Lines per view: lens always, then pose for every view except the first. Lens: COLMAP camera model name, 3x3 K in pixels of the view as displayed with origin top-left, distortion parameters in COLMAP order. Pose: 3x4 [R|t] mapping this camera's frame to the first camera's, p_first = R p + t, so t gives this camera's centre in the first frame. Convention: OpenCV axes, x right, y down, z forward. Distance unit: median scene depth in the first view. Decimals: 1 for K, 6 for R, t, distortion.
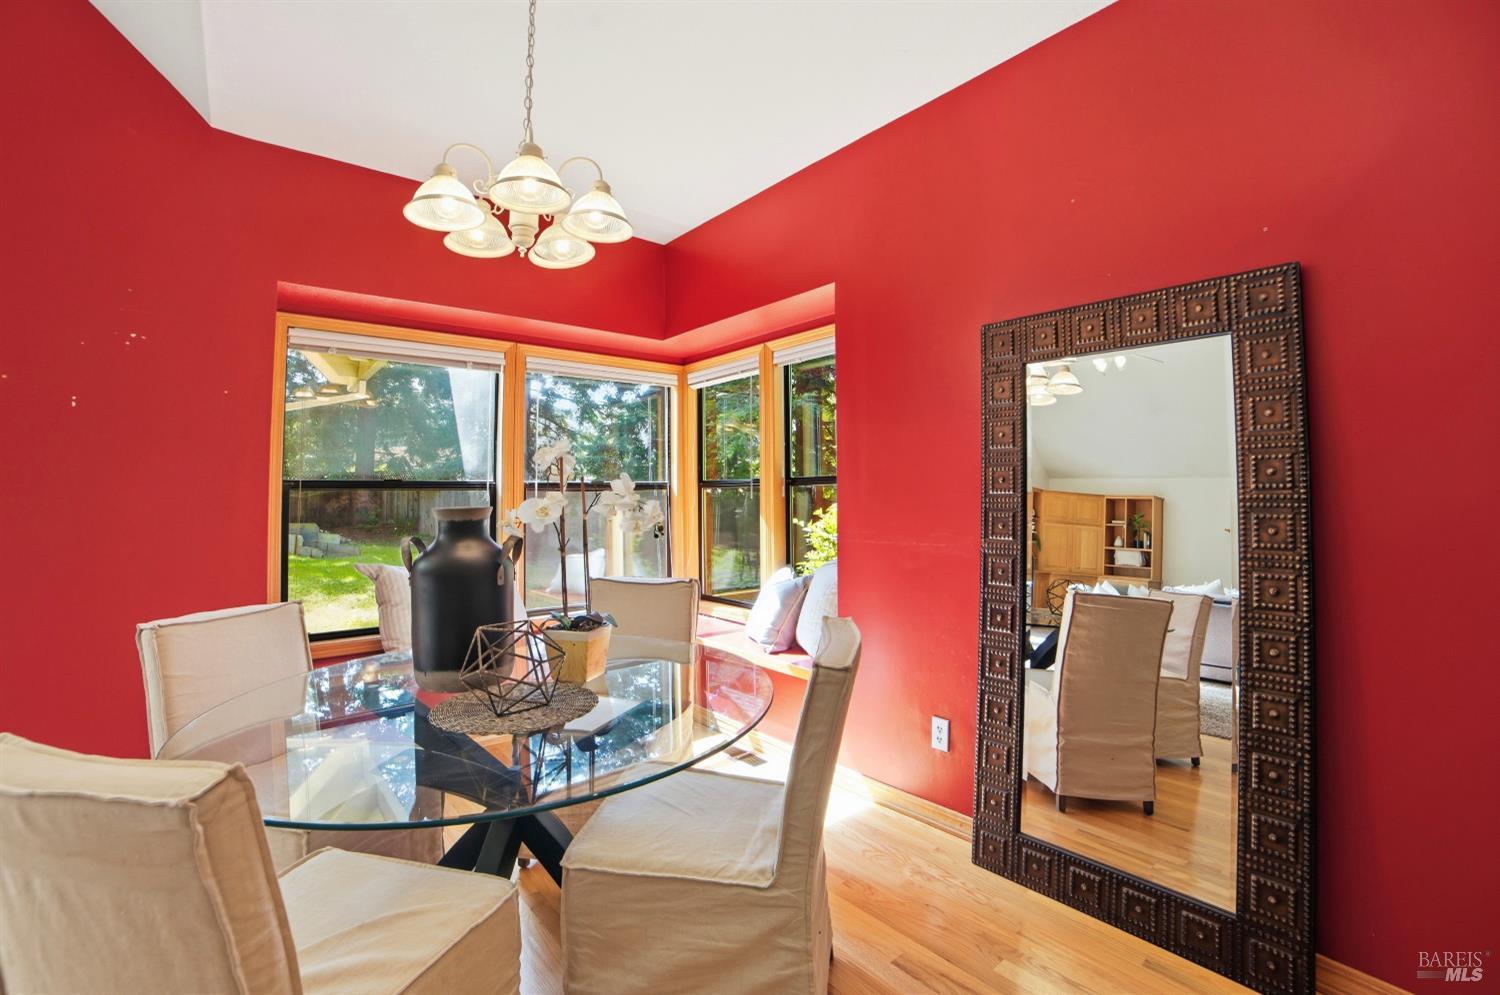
lens RADIAL K [[629.3, 0, 757.3], [0, 629.3, 493.4], [0, 0, 1]] dist [-0.095146, 0.033593]
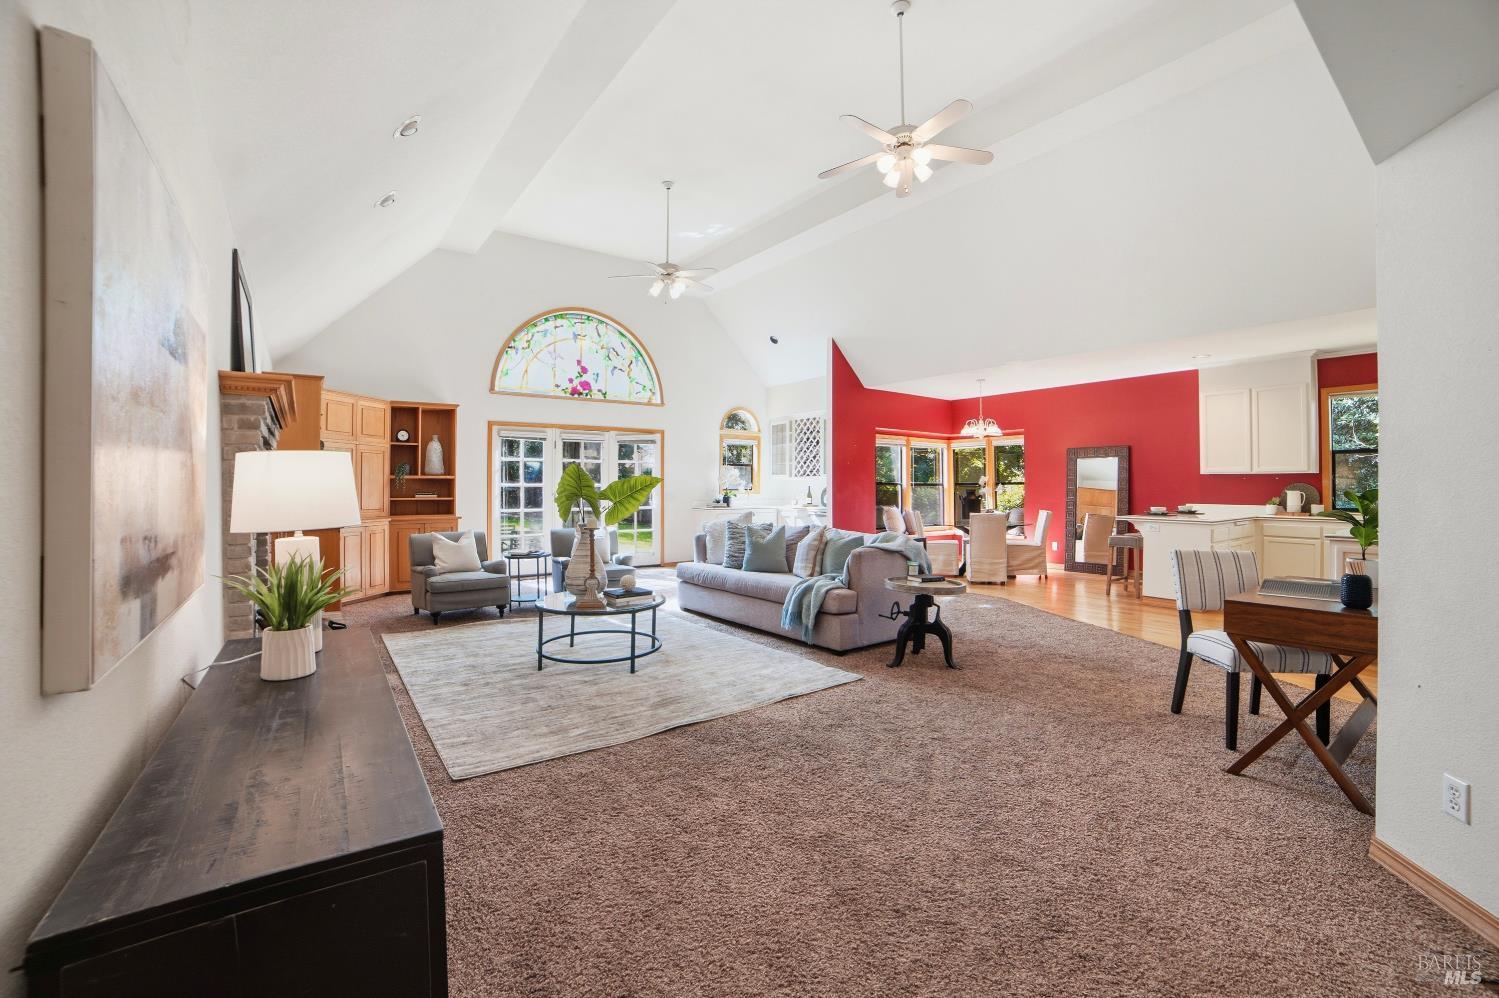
lens RADIAL K [[643.6, 0, 746.2], [0, 643.6, 486.8], [0, 0, 1]] dist [-0.097655, 0.032974]
pose [[0.998446, 0.011138, -0.054599, -1.648440], [-0.011308, 0.999932, -0.002794, 0.030486], [0.054564, 0.003407, 0.998504, -3.546220]]
